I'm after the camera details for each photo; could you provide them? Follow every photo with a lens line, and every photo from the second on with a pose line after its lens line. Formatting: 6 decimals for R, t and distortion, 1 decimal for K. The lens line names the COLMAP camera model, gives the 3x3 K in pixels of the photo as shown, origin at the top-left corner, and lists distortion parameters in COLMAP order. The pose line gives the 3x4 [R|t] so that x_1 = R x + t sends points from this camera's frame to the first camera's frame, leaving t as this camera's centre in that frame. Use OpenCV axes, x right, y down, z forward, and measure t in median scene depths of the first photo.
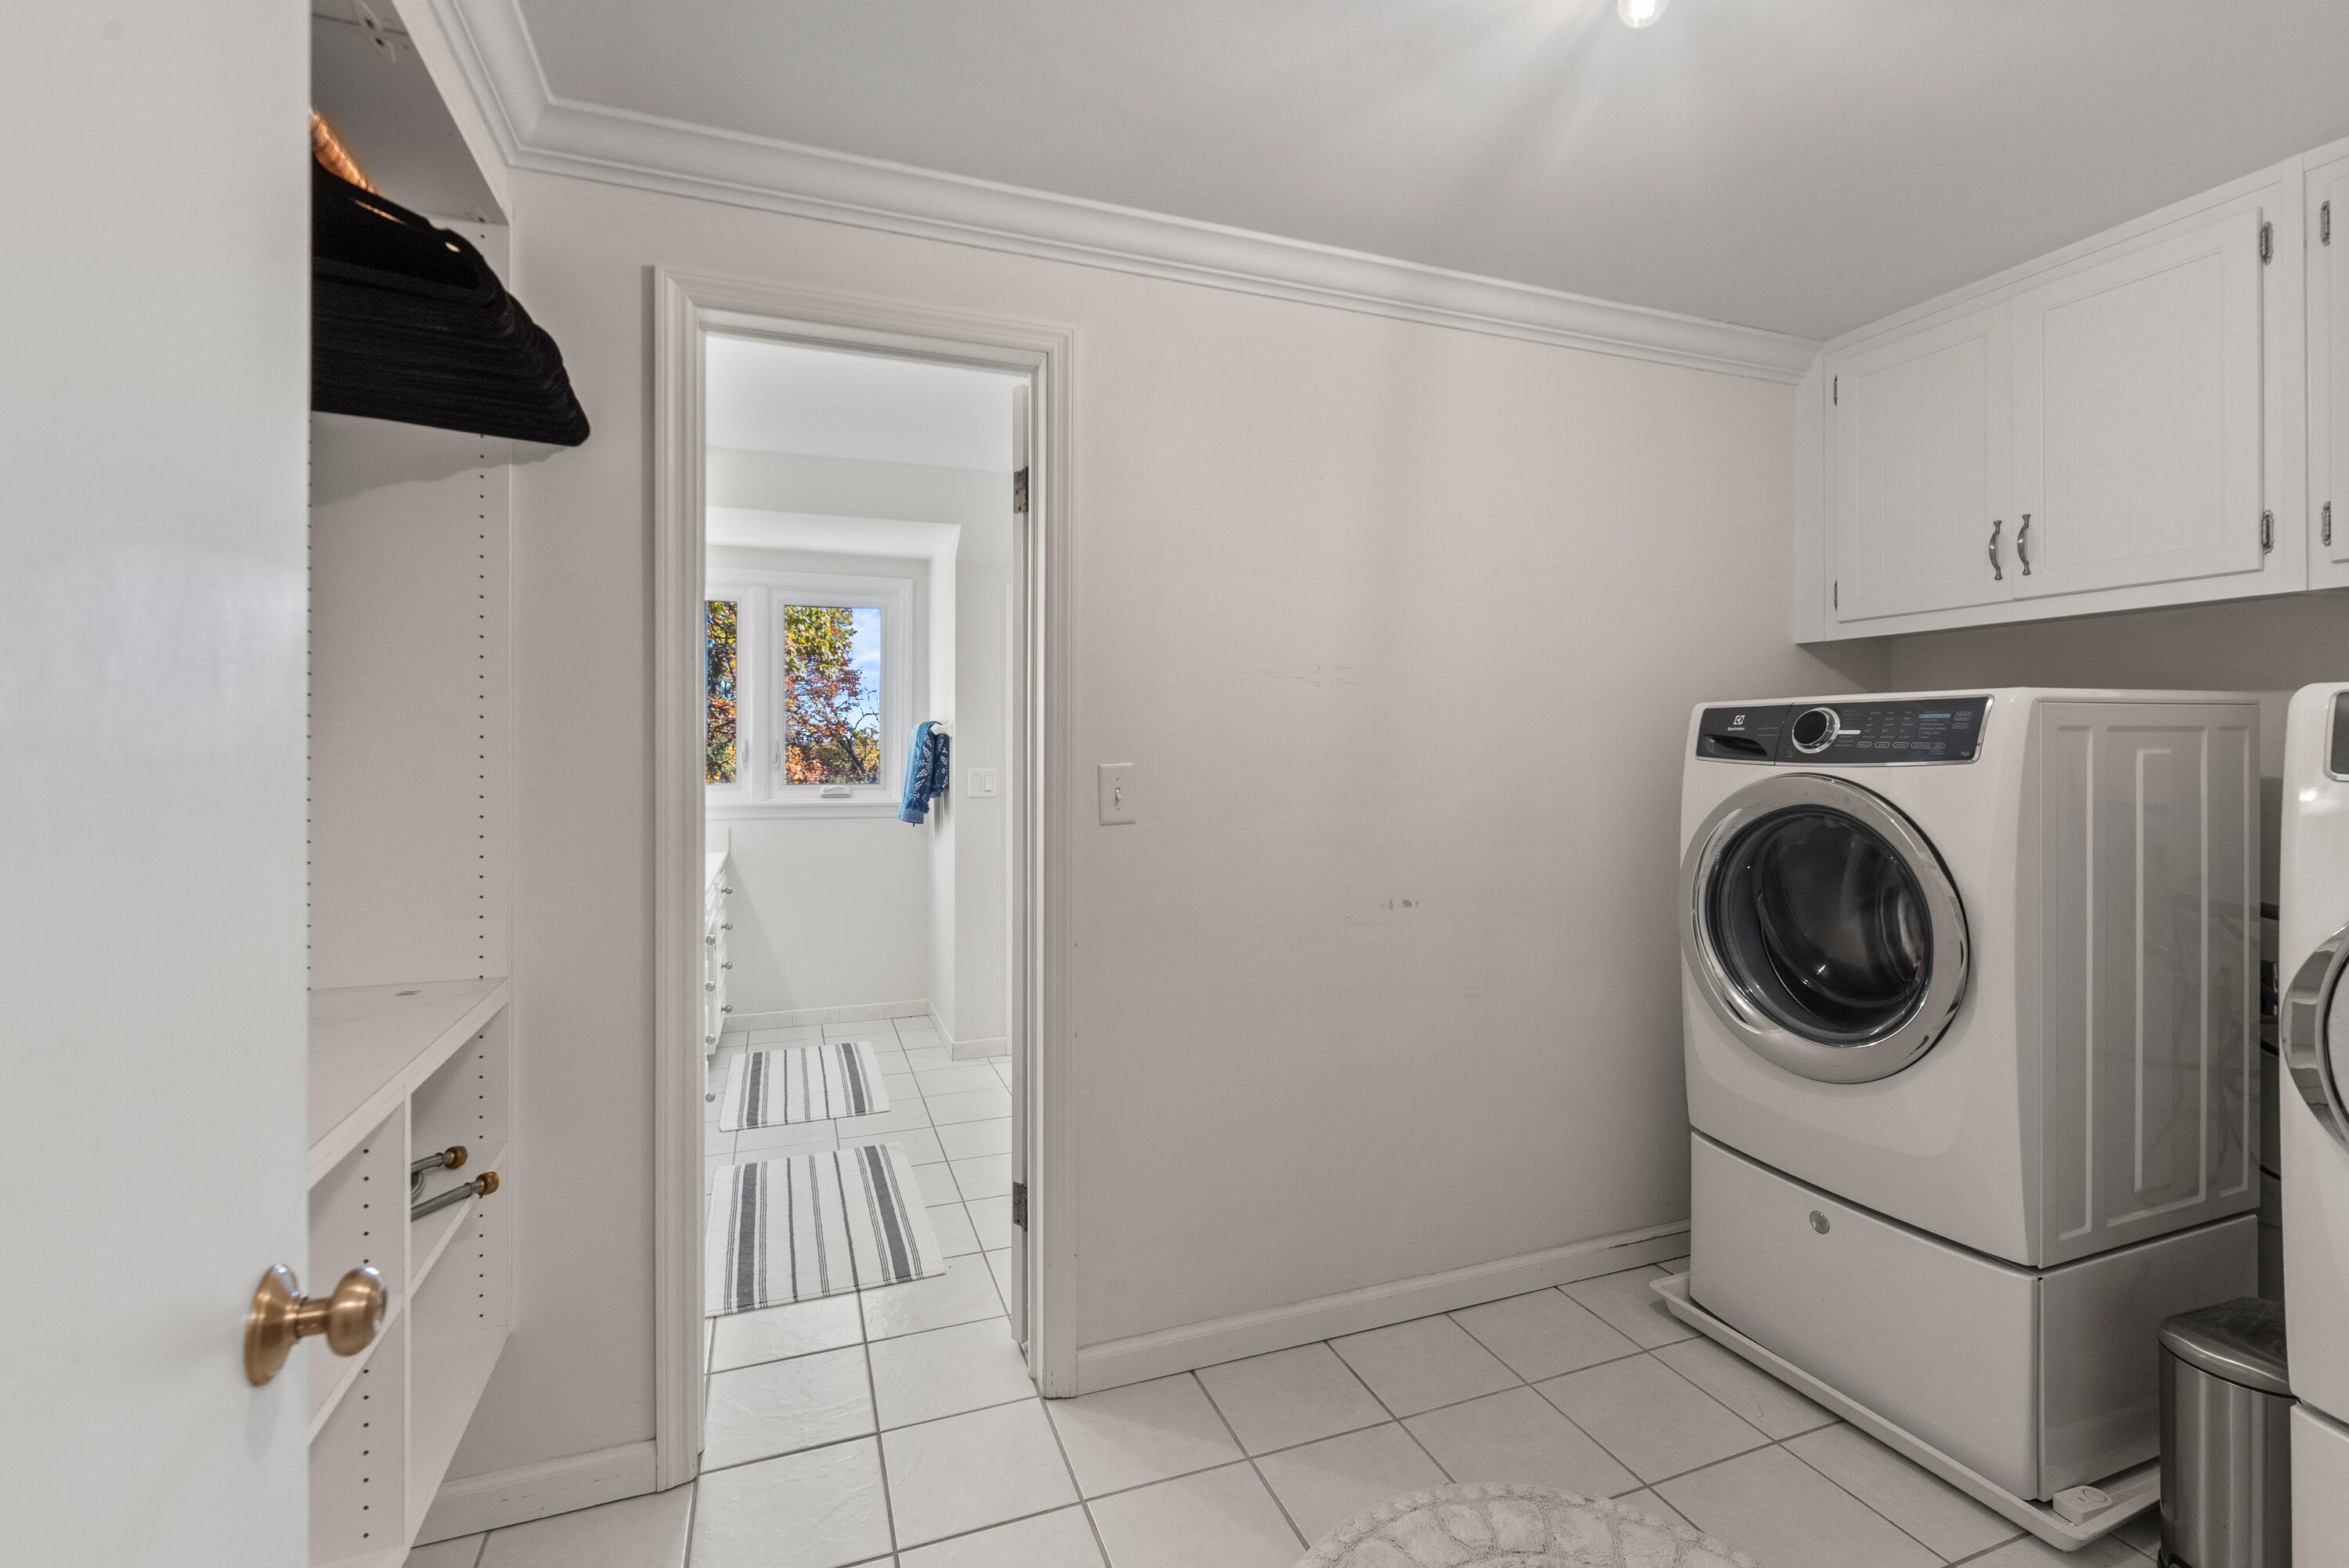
lens RADIAL K [[1019.8, 0, 1175.5], [0, 1019.8, 747.9], [0, 0, 1]] dist [-0.008202, 0.000331]
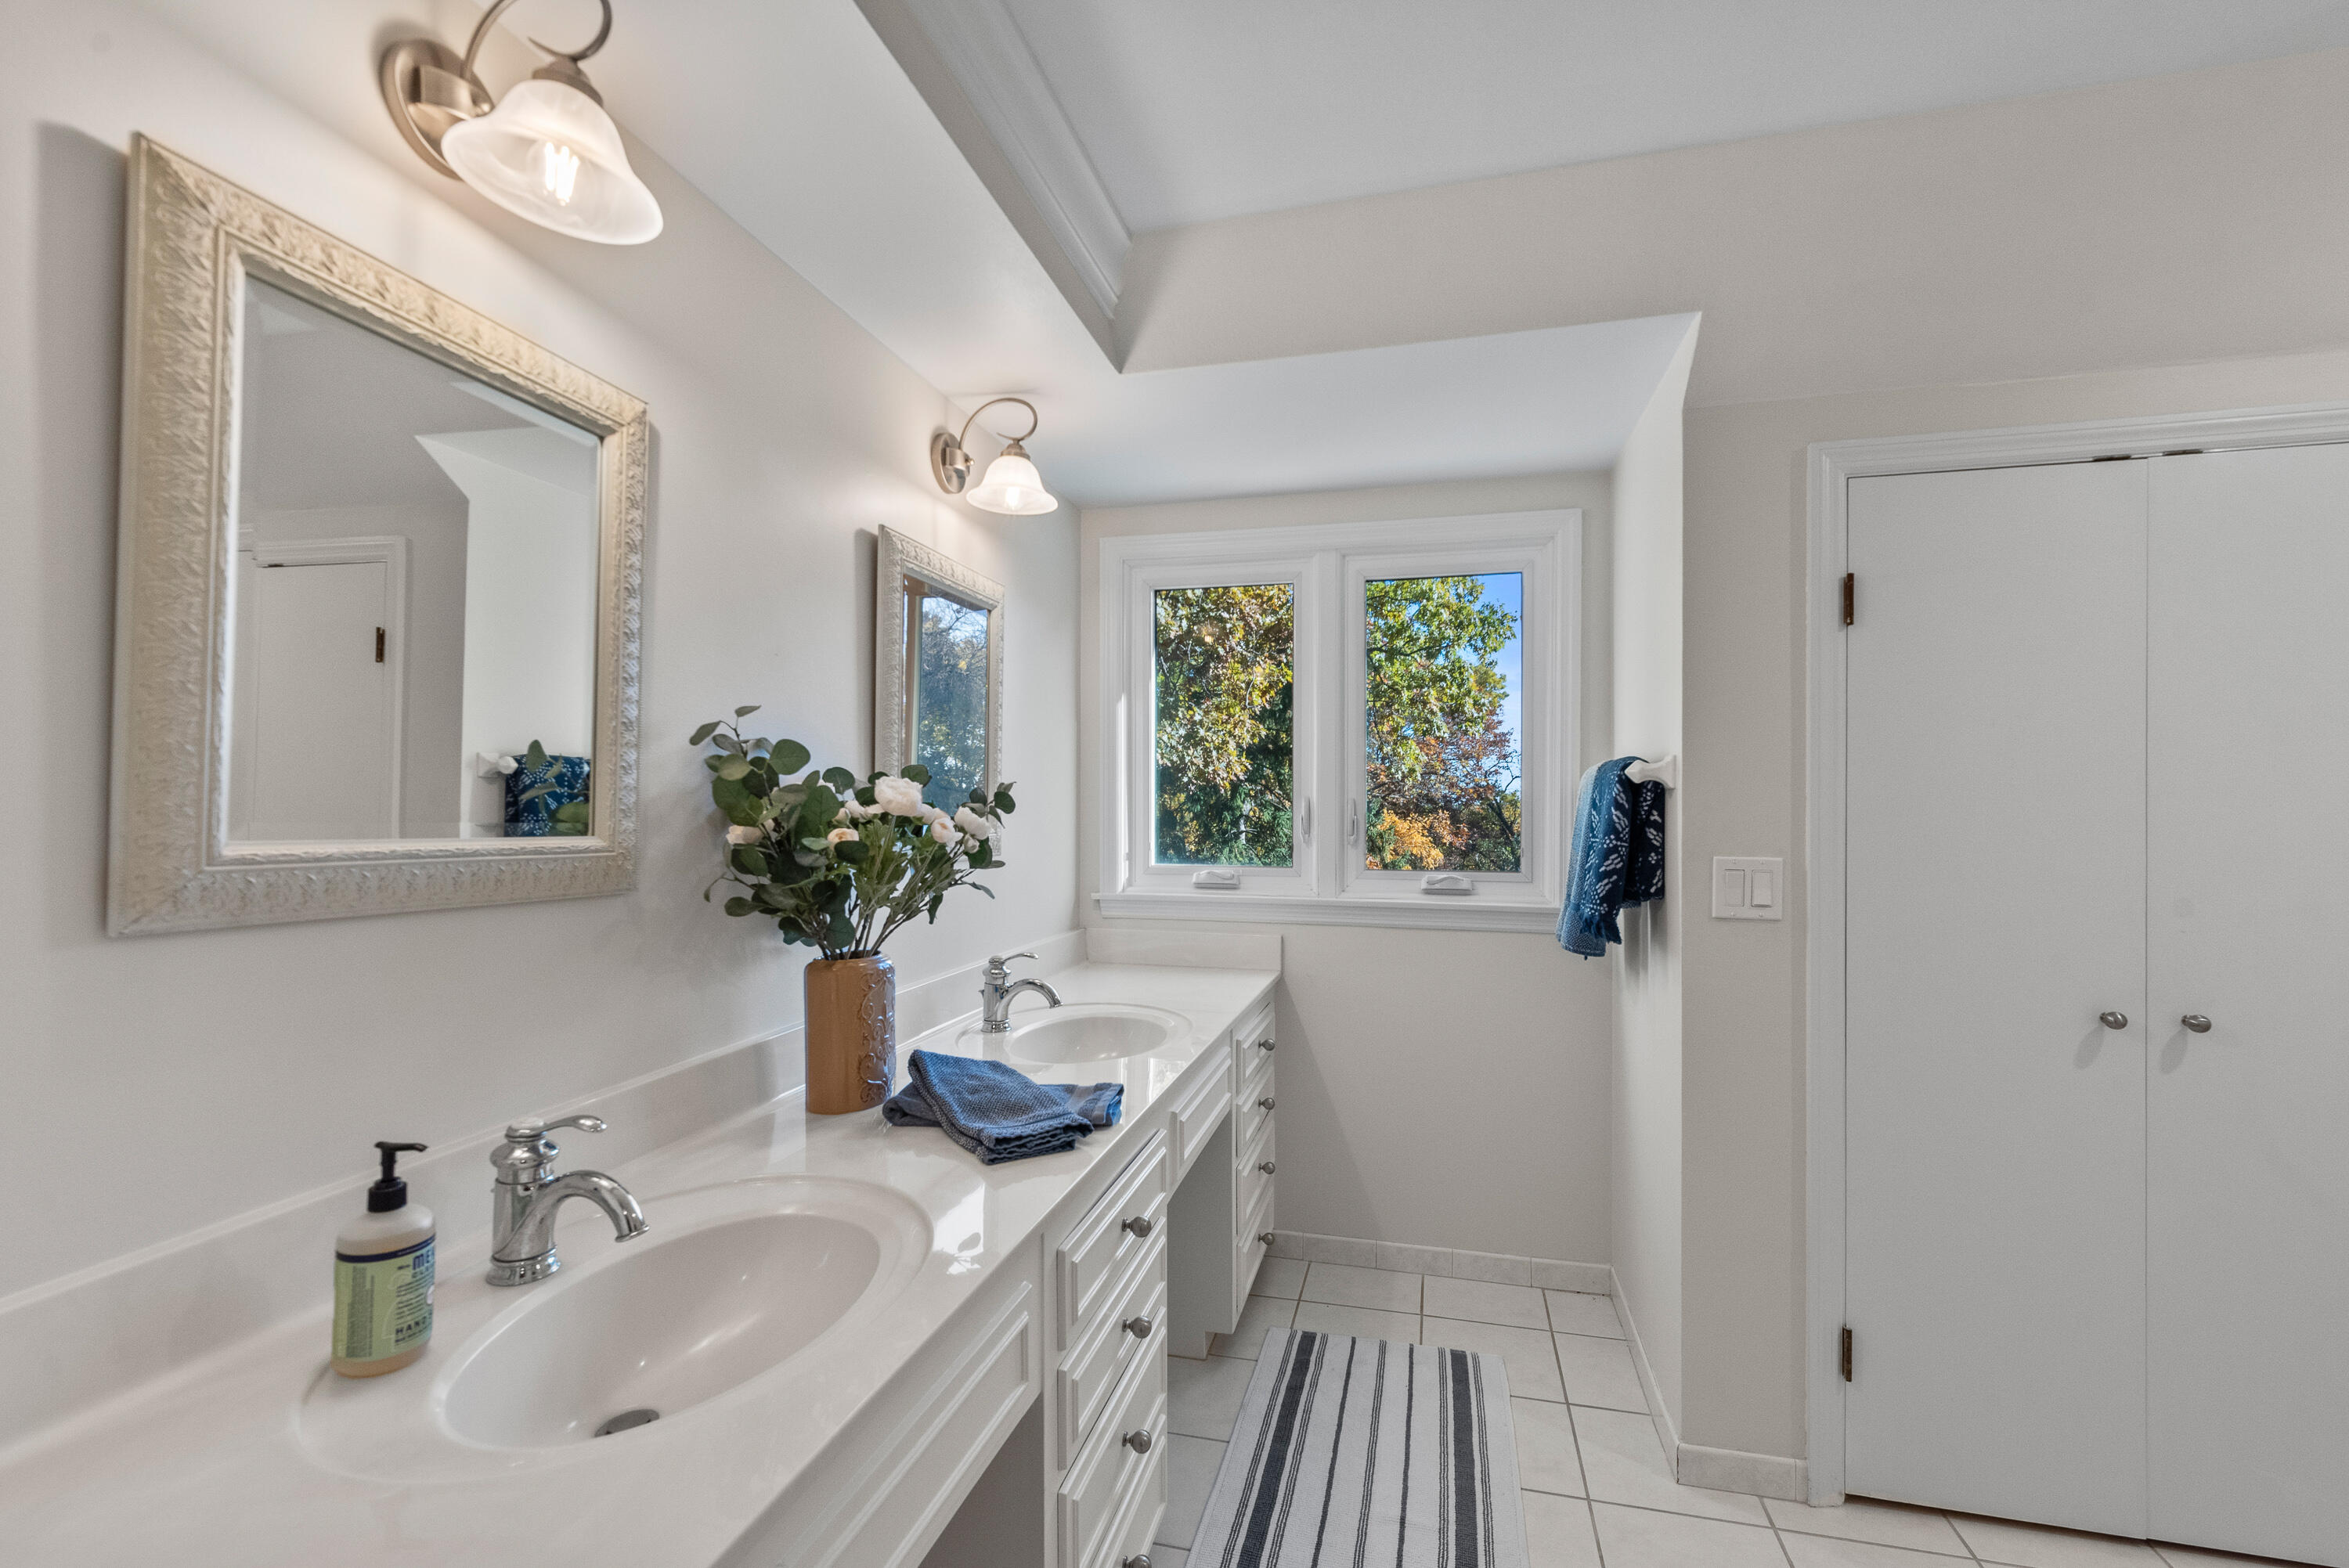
lens RADIAL K [[1019.8, 0, 1185.0], [0, 1019.8, 792.6], [0, 0, 1]] dist [-0.008202, 0.000331]
pose [[0.820564, -0.007906, -0.571501, -0.122313], [-0.002624, 0.999842, -0.017598, 0.000519], [0.571549, 0.015940, 0.820413, 0.438160]]
